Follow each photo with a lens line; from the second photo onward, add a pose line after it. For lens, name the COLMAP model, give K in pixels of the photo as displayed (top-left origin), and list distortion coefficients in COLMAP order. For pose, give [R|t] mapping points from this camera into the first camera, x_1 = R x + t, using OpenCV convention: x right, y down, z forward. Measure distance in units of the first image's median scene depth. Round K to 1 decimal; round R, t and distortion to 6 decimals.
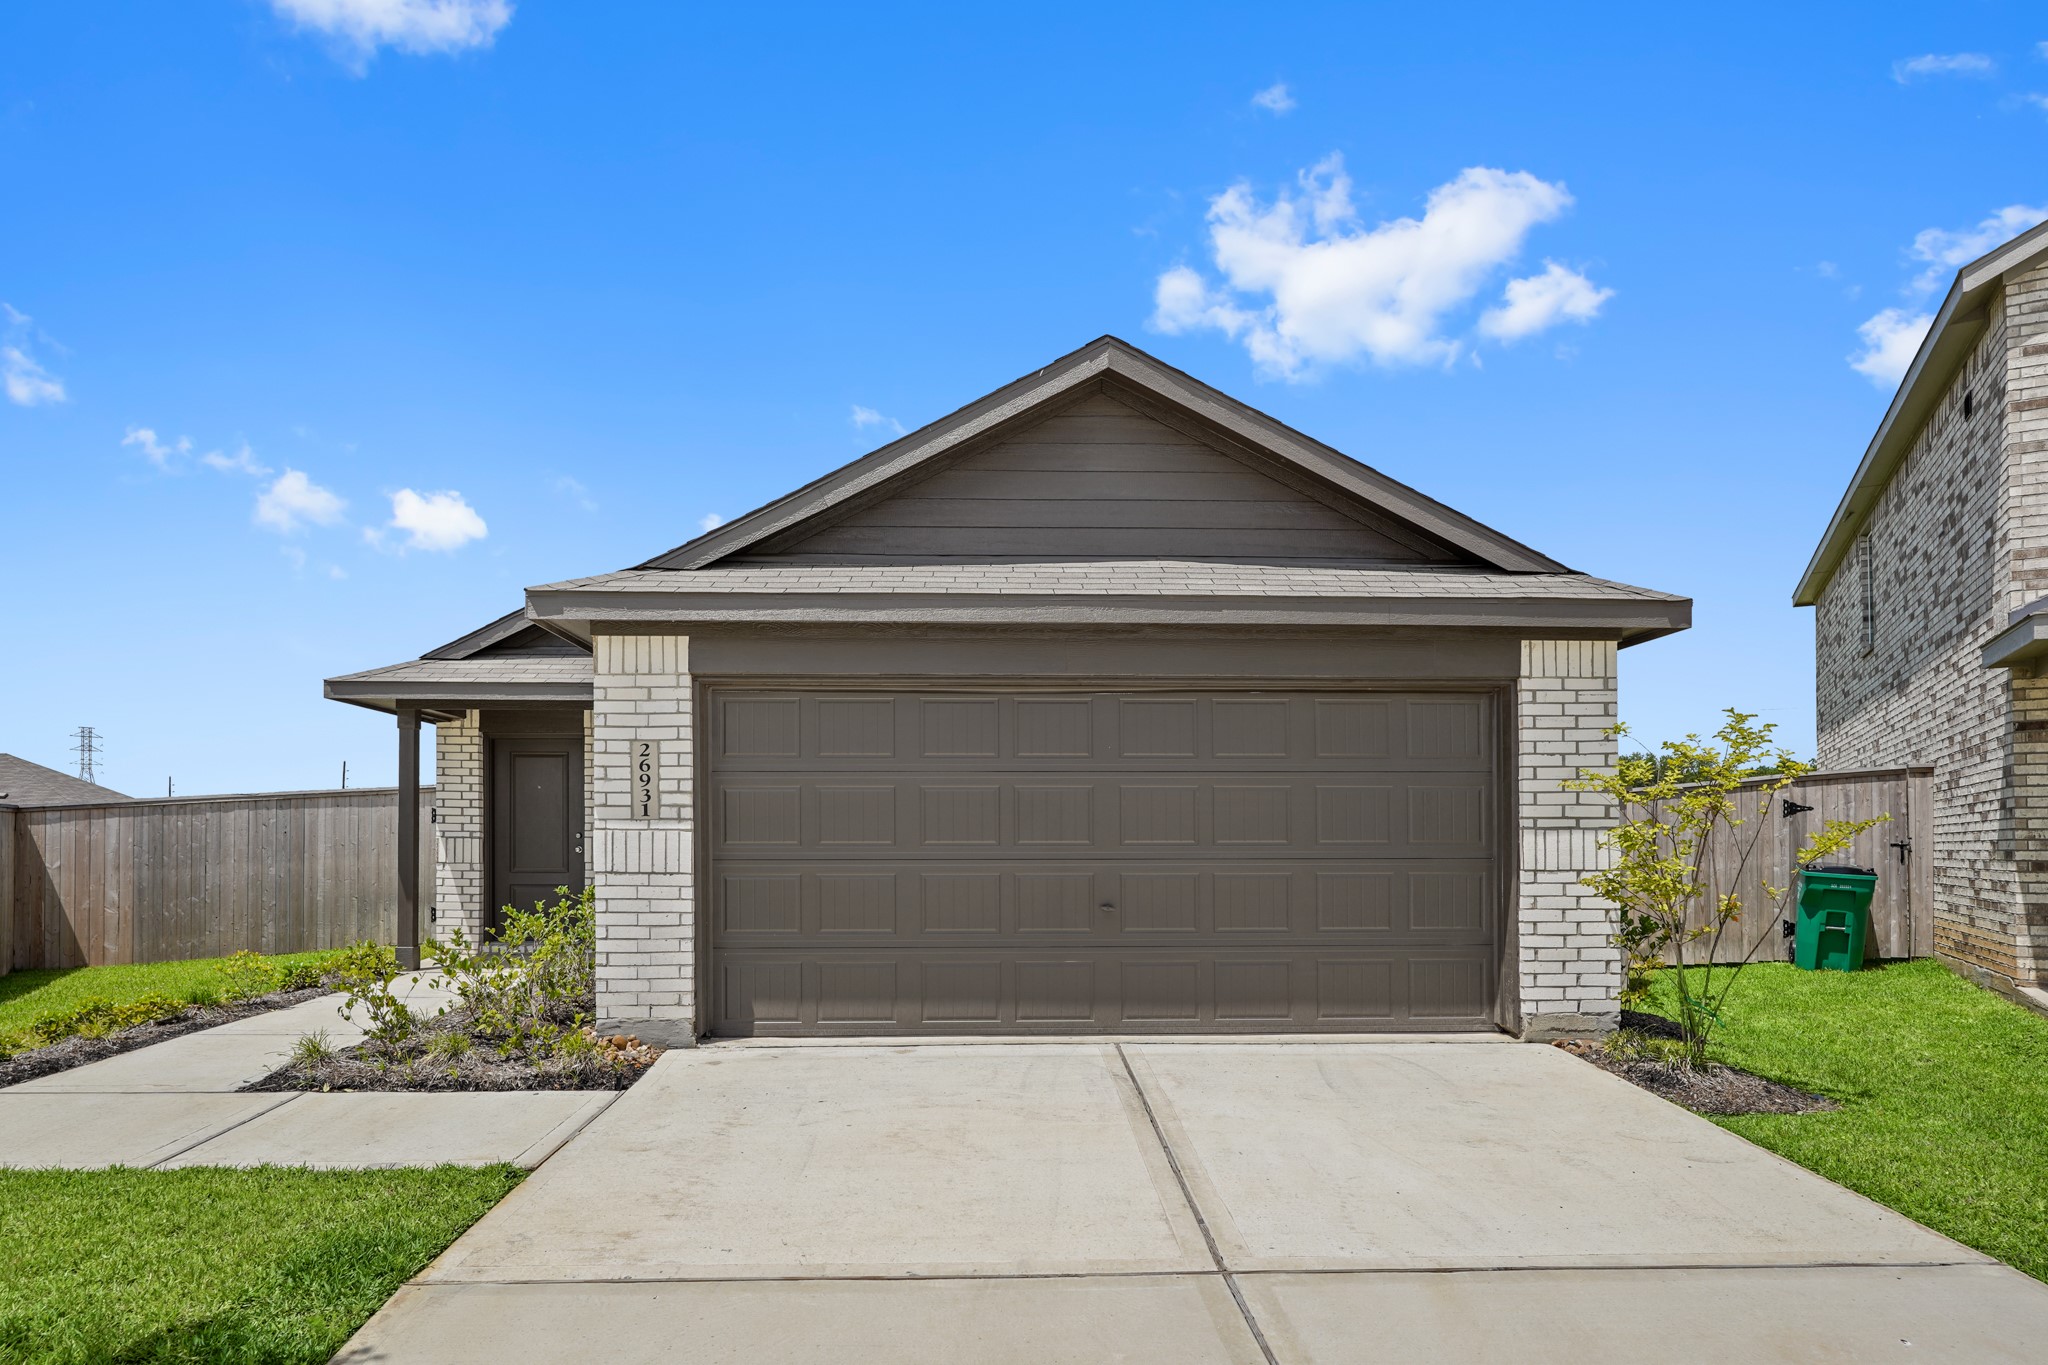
lens RADIAL K [[1178.5, 0, 1024.2], [0, 1178.5, 743.0], [0, 0, 1]] dist [-0.000819, -0.000330]
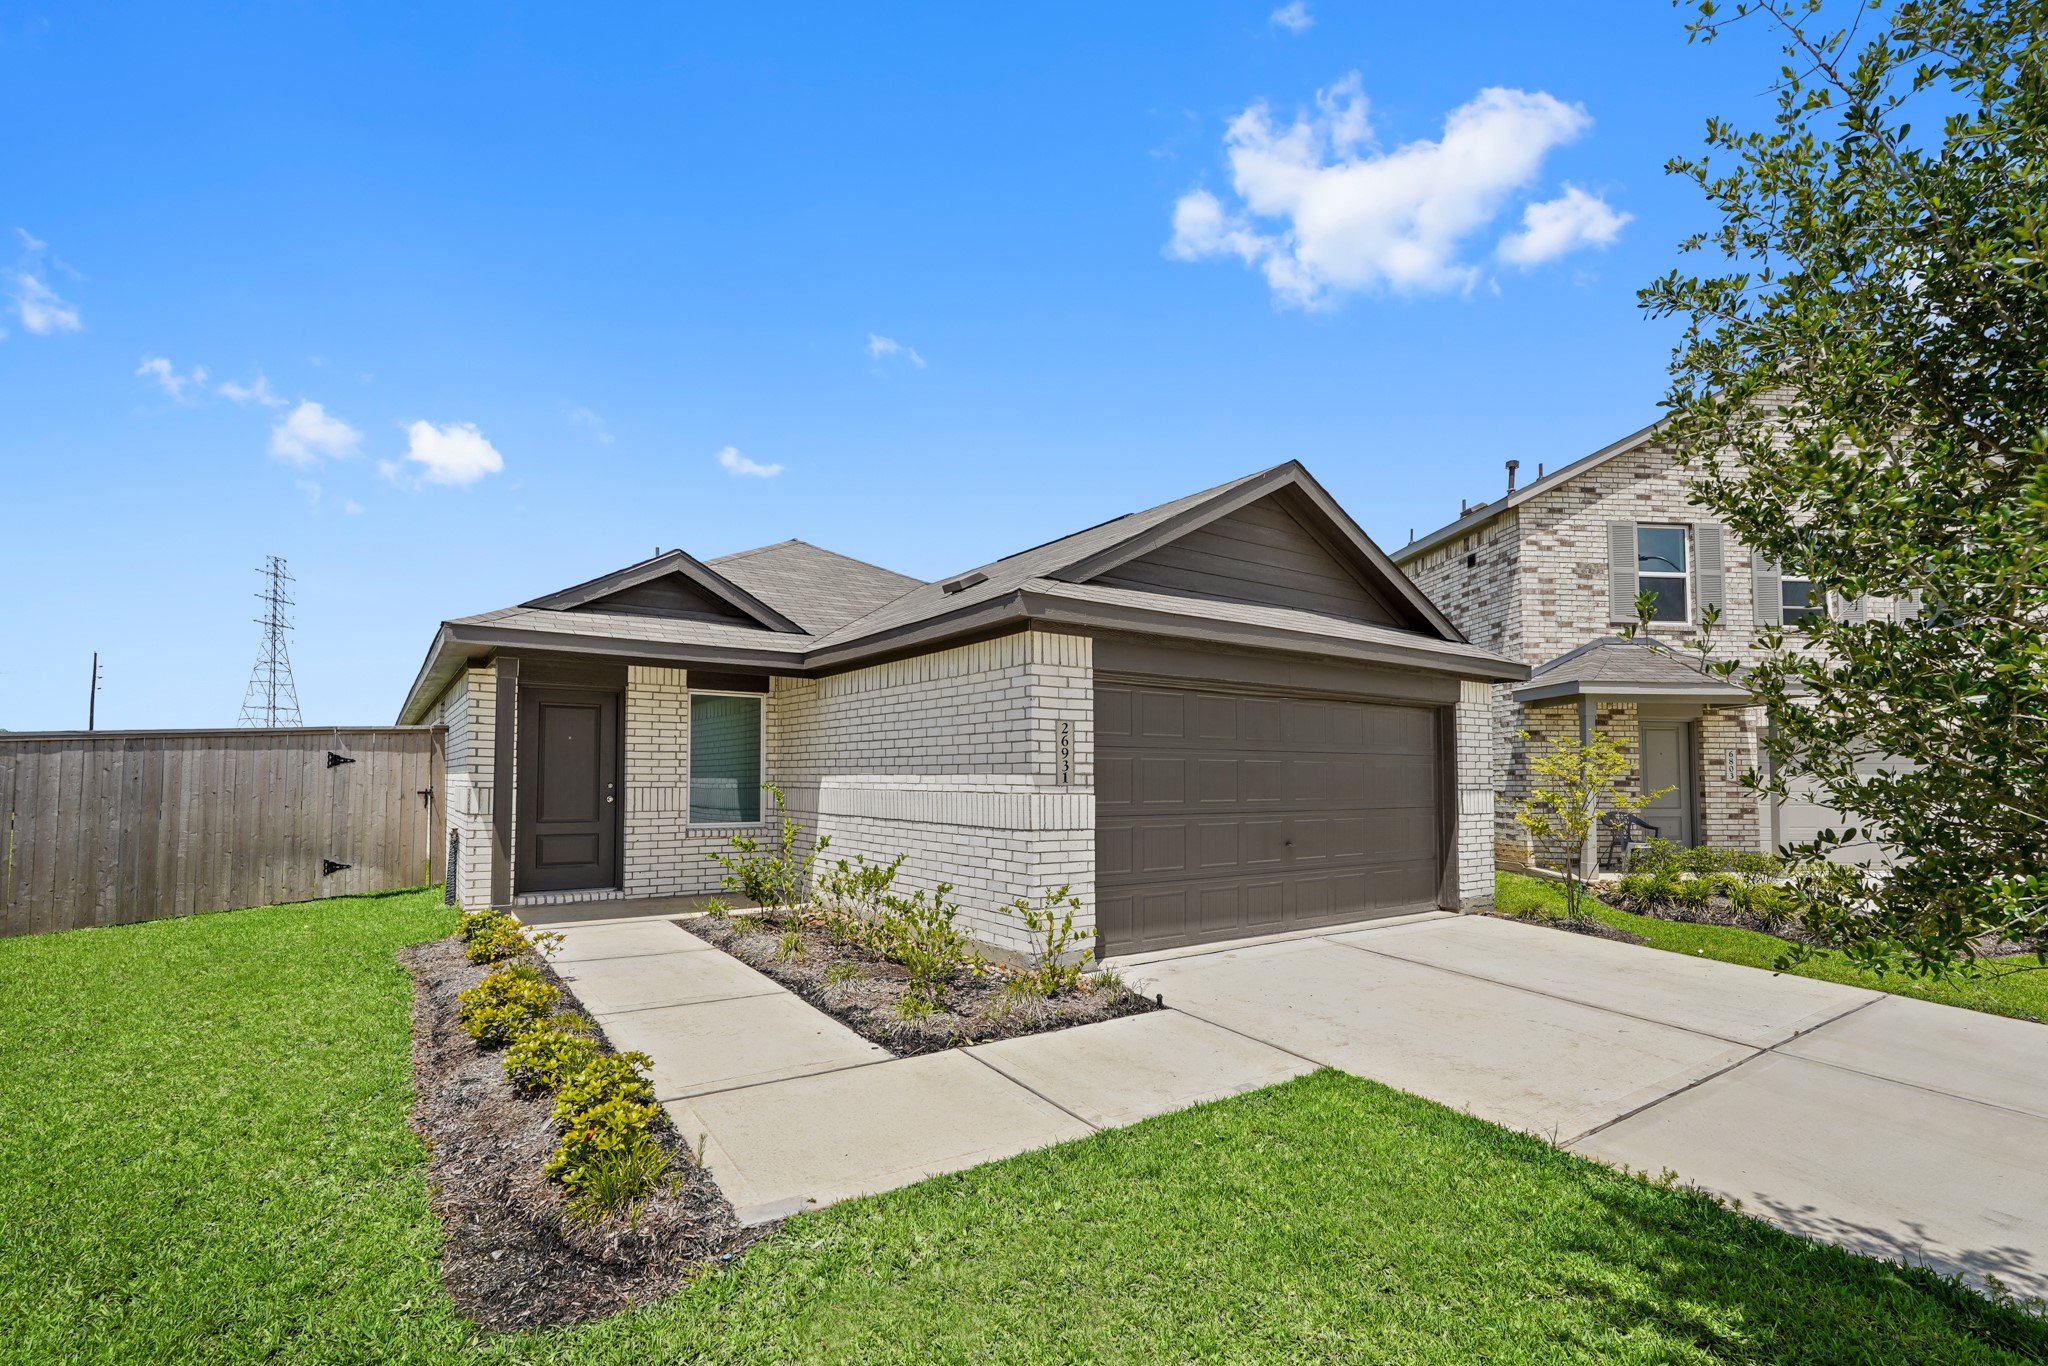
lens RADIAL K [[908.2, 0, 1011.8], [0, 908.2, 674.6], [0, 0, 1]] dist [-0.005123, 0.000403]
pose [[0.843940, 0.064866, 0.532502, -0.848781], [-0.051938, 0.997879, -0.039241, -0.009531], [-0.533918, 0.005460, 0.845519, 0.227656]]
